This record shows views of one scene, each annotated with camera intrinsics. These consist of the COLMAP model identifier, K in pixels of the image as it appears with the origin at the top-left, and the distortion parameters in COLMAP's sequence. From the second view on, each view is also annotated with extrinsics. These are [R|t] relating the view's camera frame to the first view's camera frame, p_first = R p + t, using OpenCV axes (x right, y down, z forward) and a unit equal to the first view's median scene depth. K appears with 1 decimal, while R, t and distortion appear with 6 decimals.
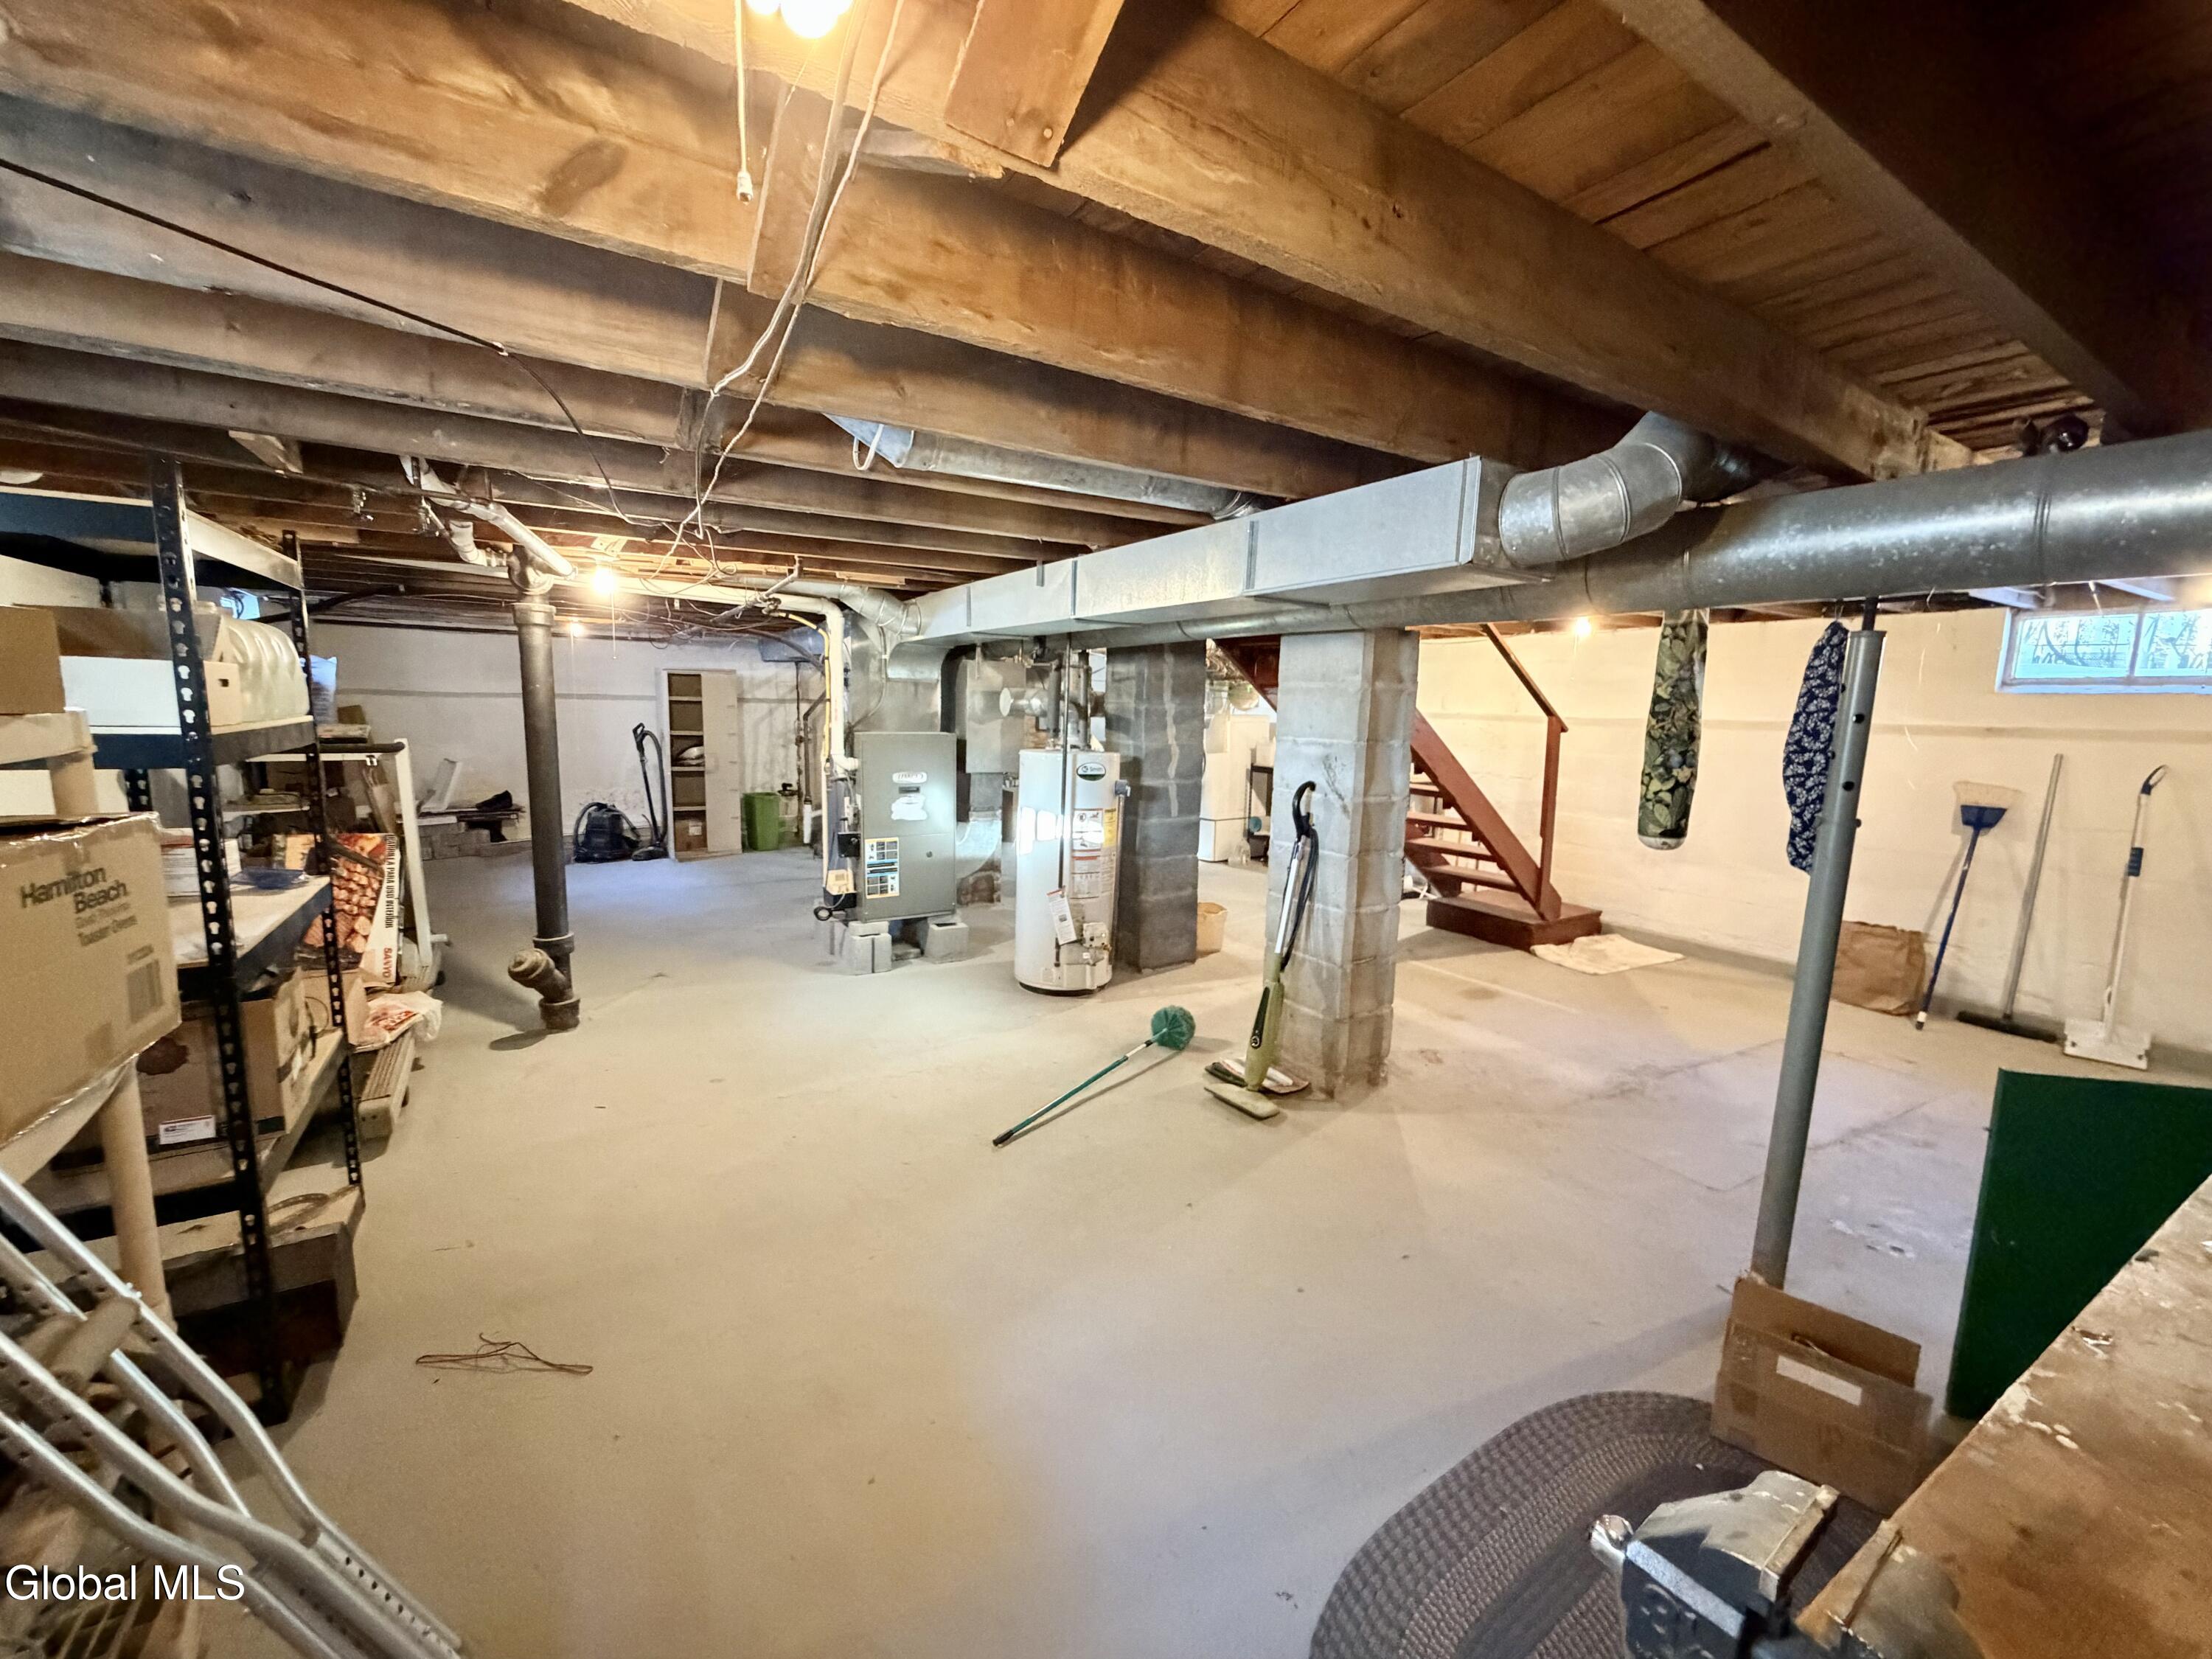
lens RADIAL K [[878.0, 0, 1097.3], [0, 878.0, 836.7], [0, 0, 1]] dist [-0.001706, 0.000784]
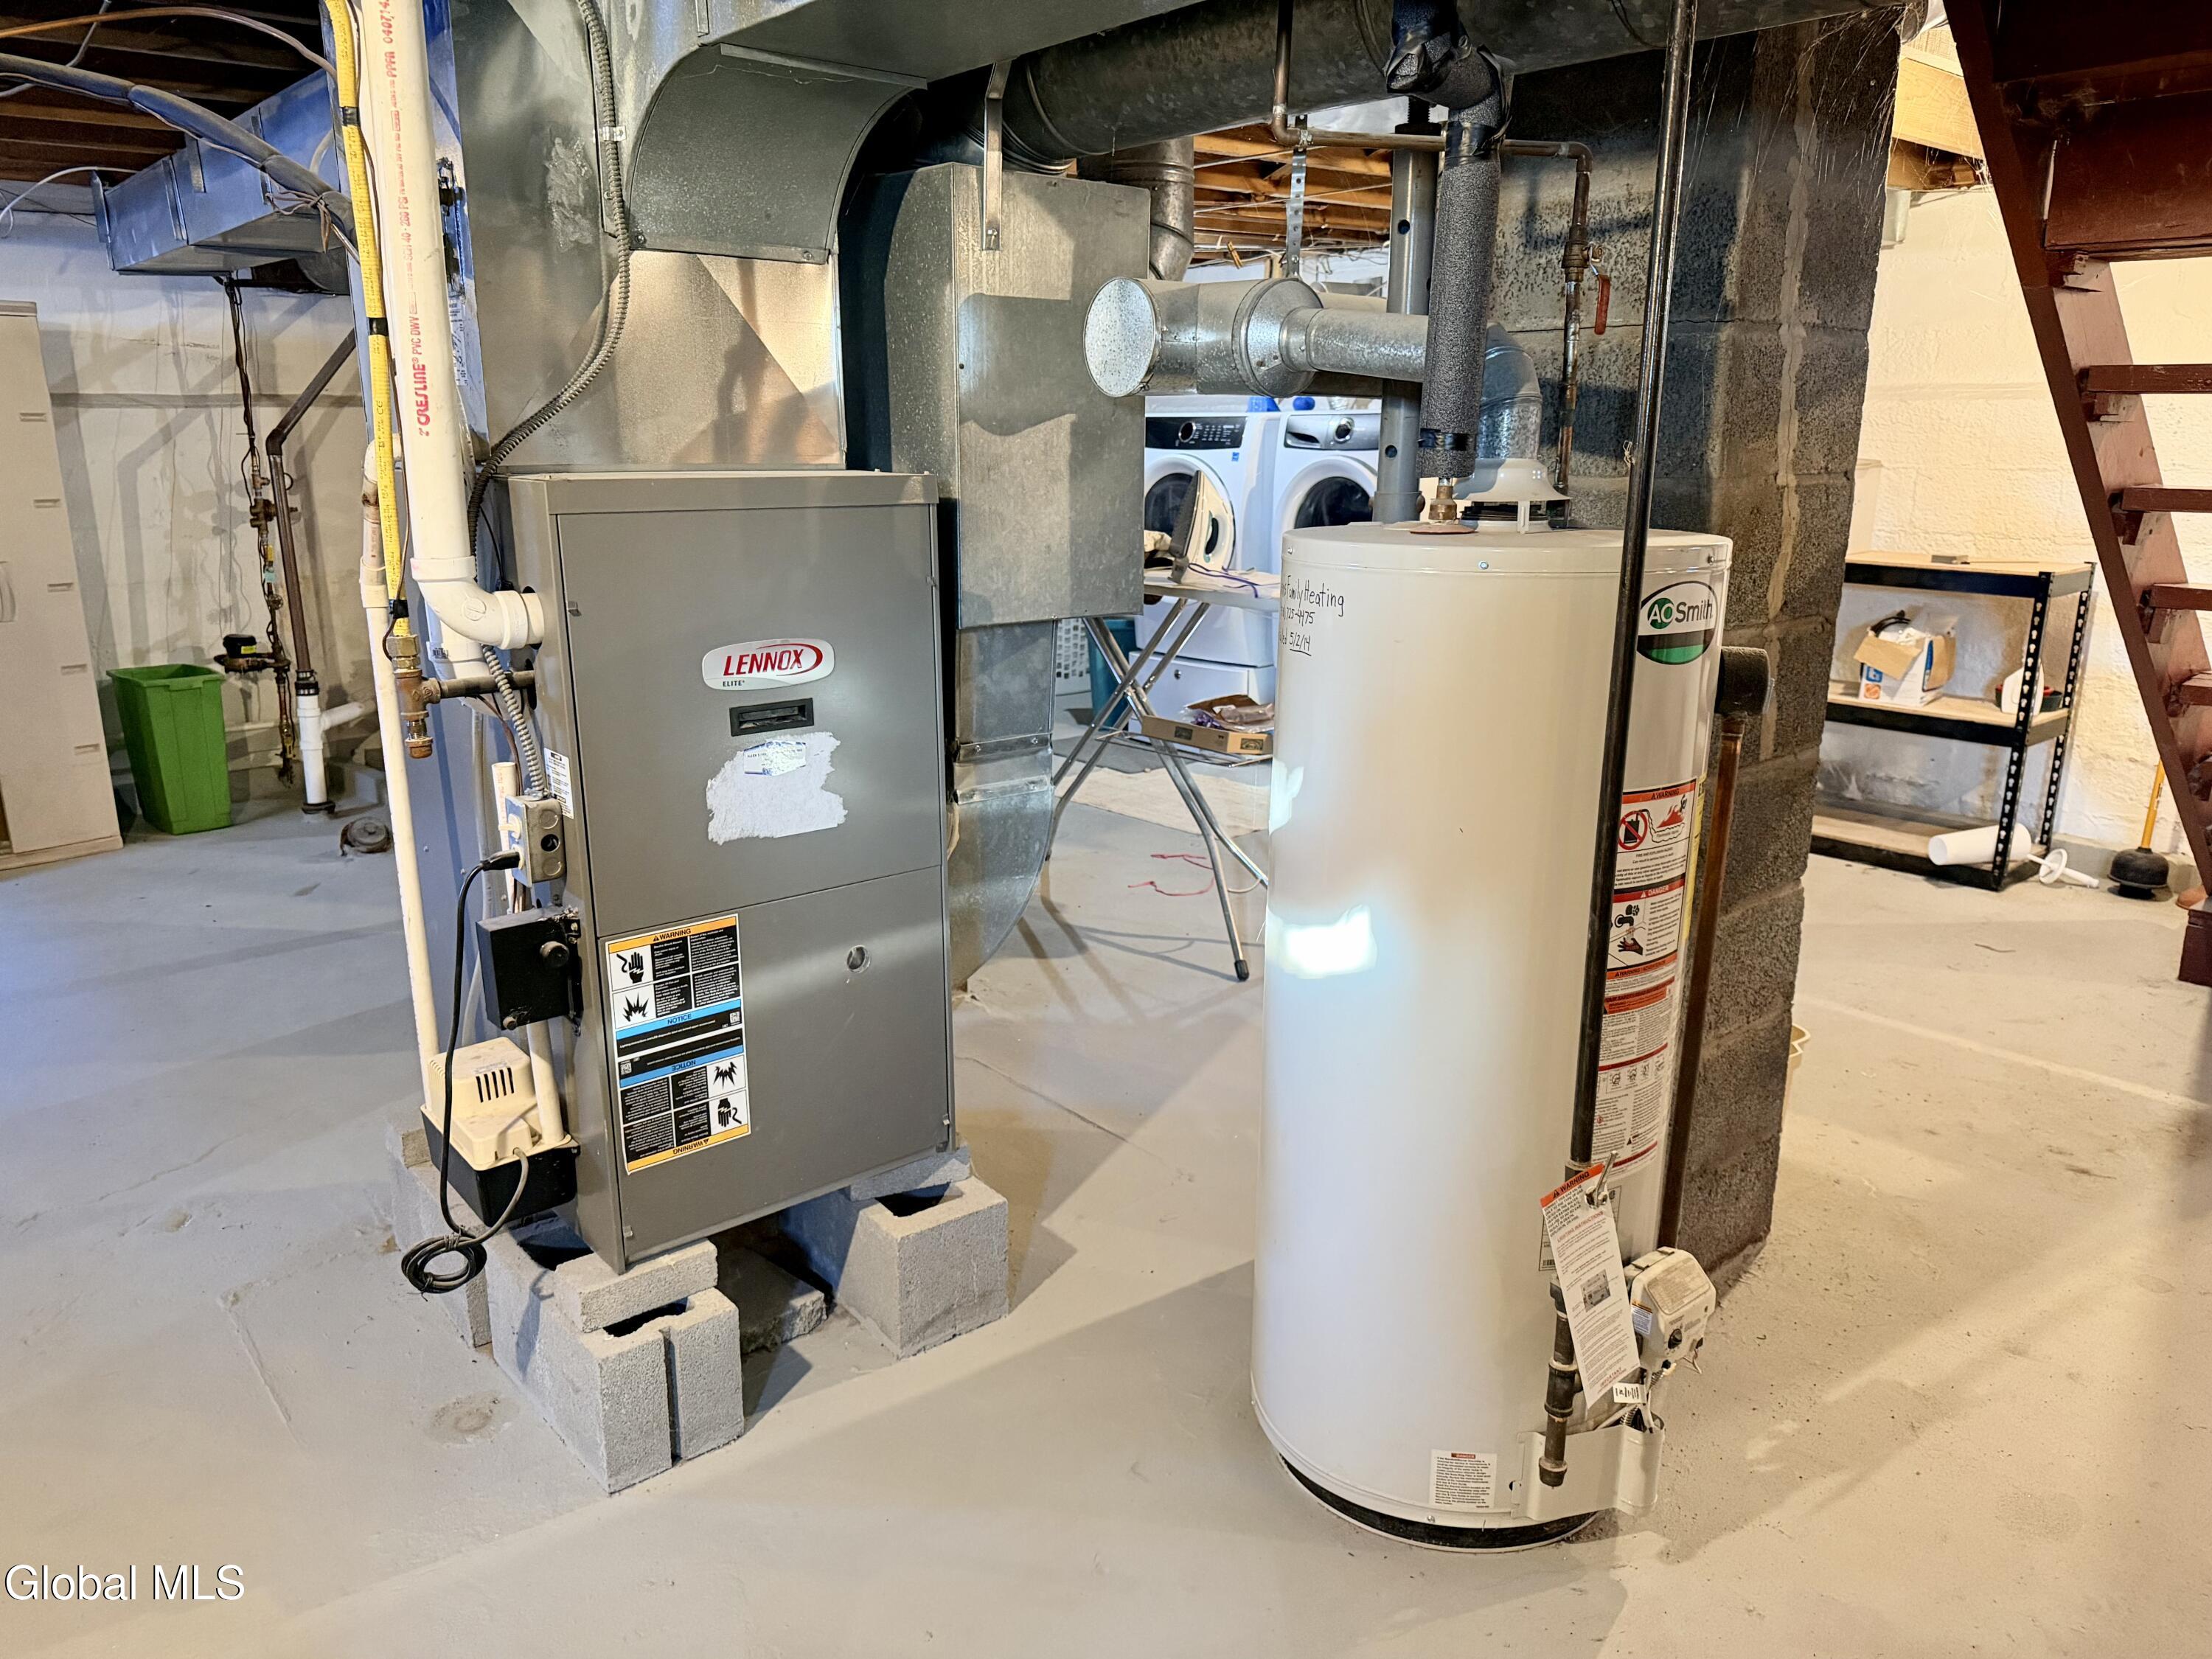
lens RADIAL K [[1550.4, 0, 1110.0], [0, 1550.4, 818.1], [0, 0, 1]] dist [0.010694, -0.005633]
pose [[0.986090, -0.066323, 0.152404, -0.179314], [0.050287, 0.993012, 0.106766, -0.062789], [-0.158420, -0.097617, 0.982534, 0.536194]]
